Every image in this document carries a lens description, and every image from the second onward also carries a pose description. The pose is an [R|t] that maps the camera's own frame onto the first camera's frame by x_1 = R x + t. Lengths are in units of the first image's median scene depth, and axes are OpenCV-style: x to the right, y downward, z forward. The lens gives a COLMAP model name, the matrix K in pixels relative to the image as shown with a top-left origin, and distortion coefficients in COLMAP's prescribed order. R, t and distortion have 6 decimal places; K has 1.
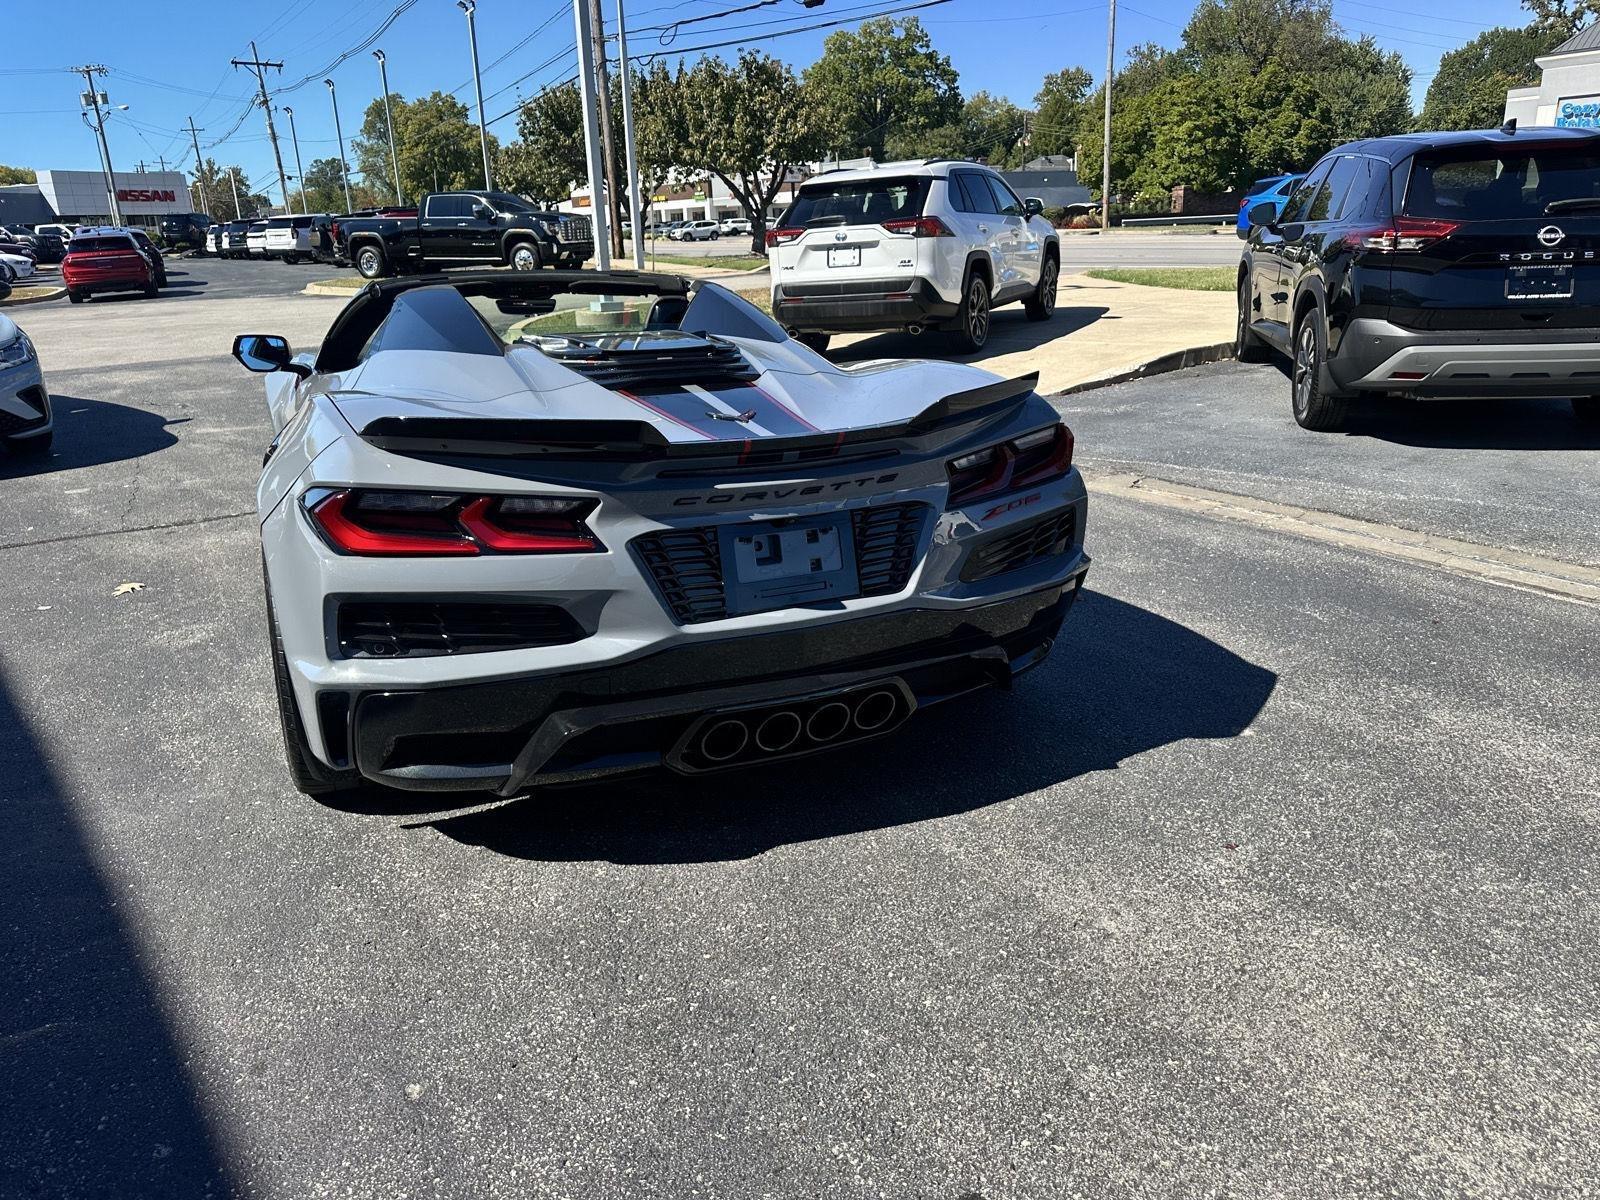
lens RADIAL K [[1115.2, 0, 842.8], [0, 1115.2, 584.2], [0, 0, 1]] dist [0.019052, -0.030778]
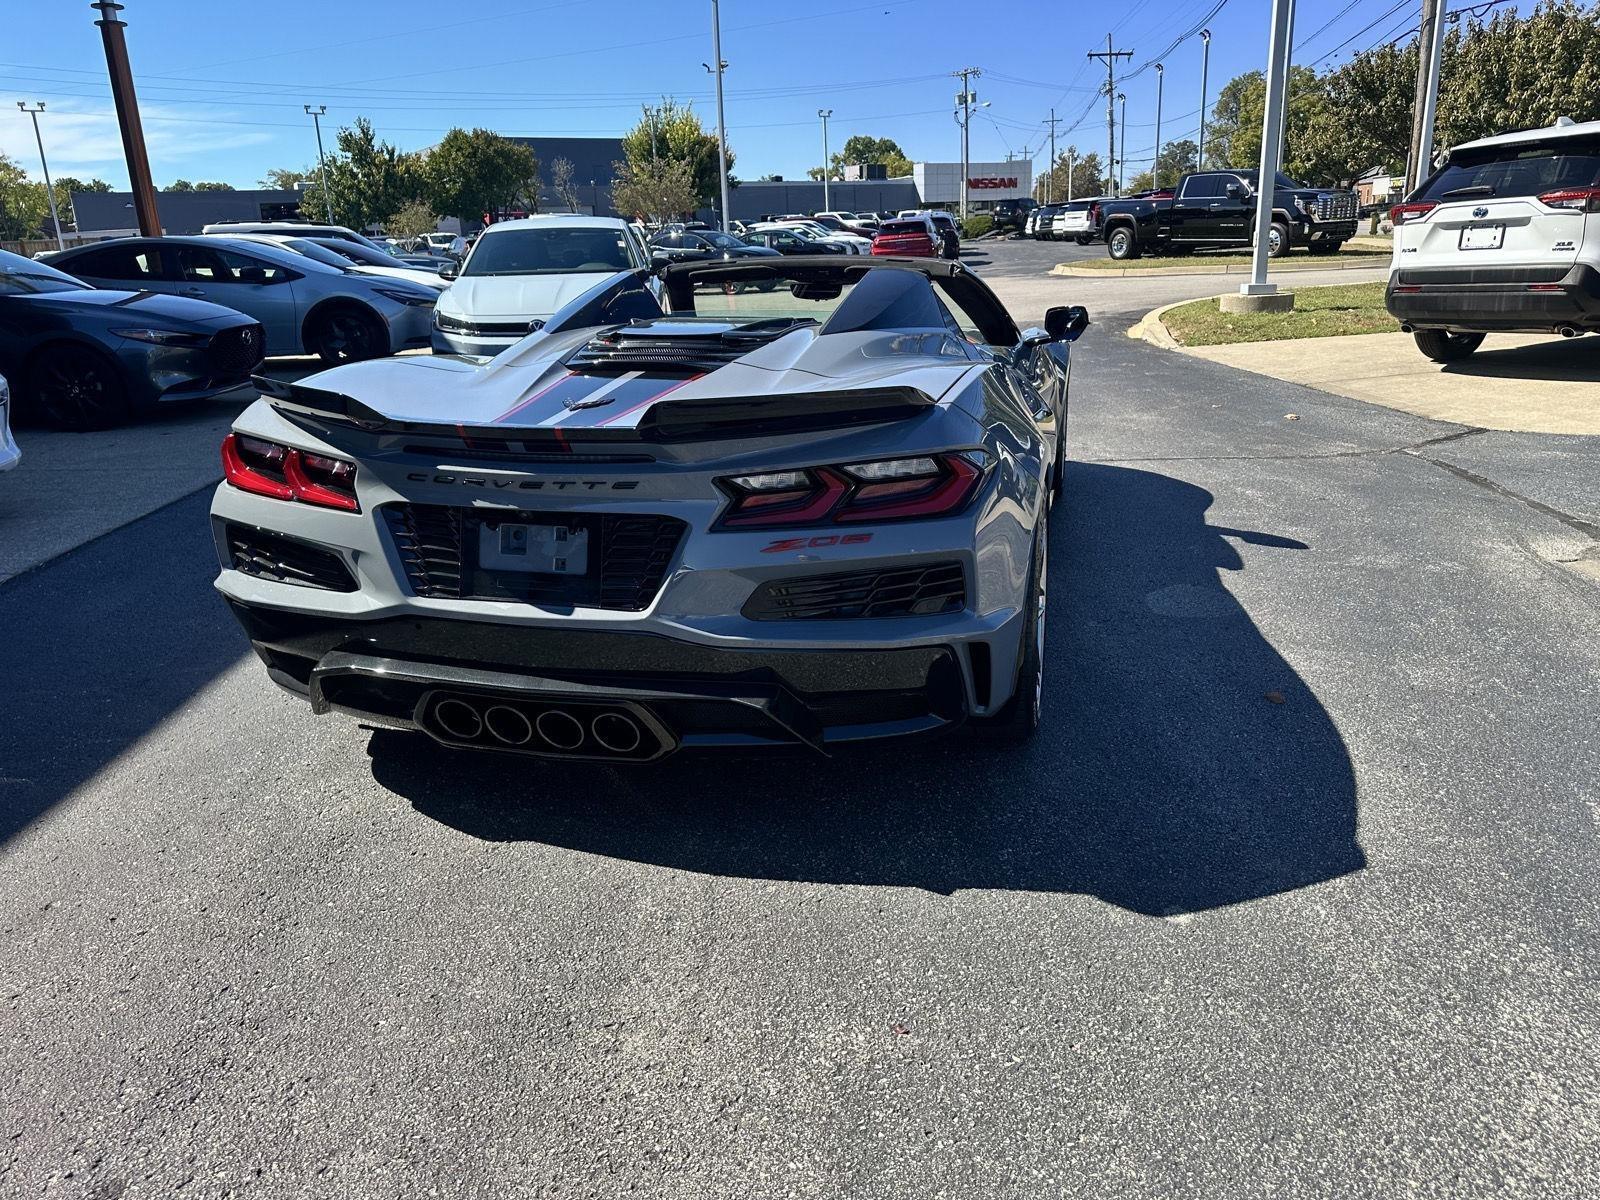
lens RADIAL K [[1115.2, 0, 803.2], [0, 1115.2, 596.3], [0, 0, 1]] dist [0.019052, -0.030778]
pose [[0.776060, 0.191056, -0.601023, 0.155407], [-0.175689, 0.980776, 0.084918, -0.023467], [0.605693, 0.039691, 0.794708, 0.079612]]
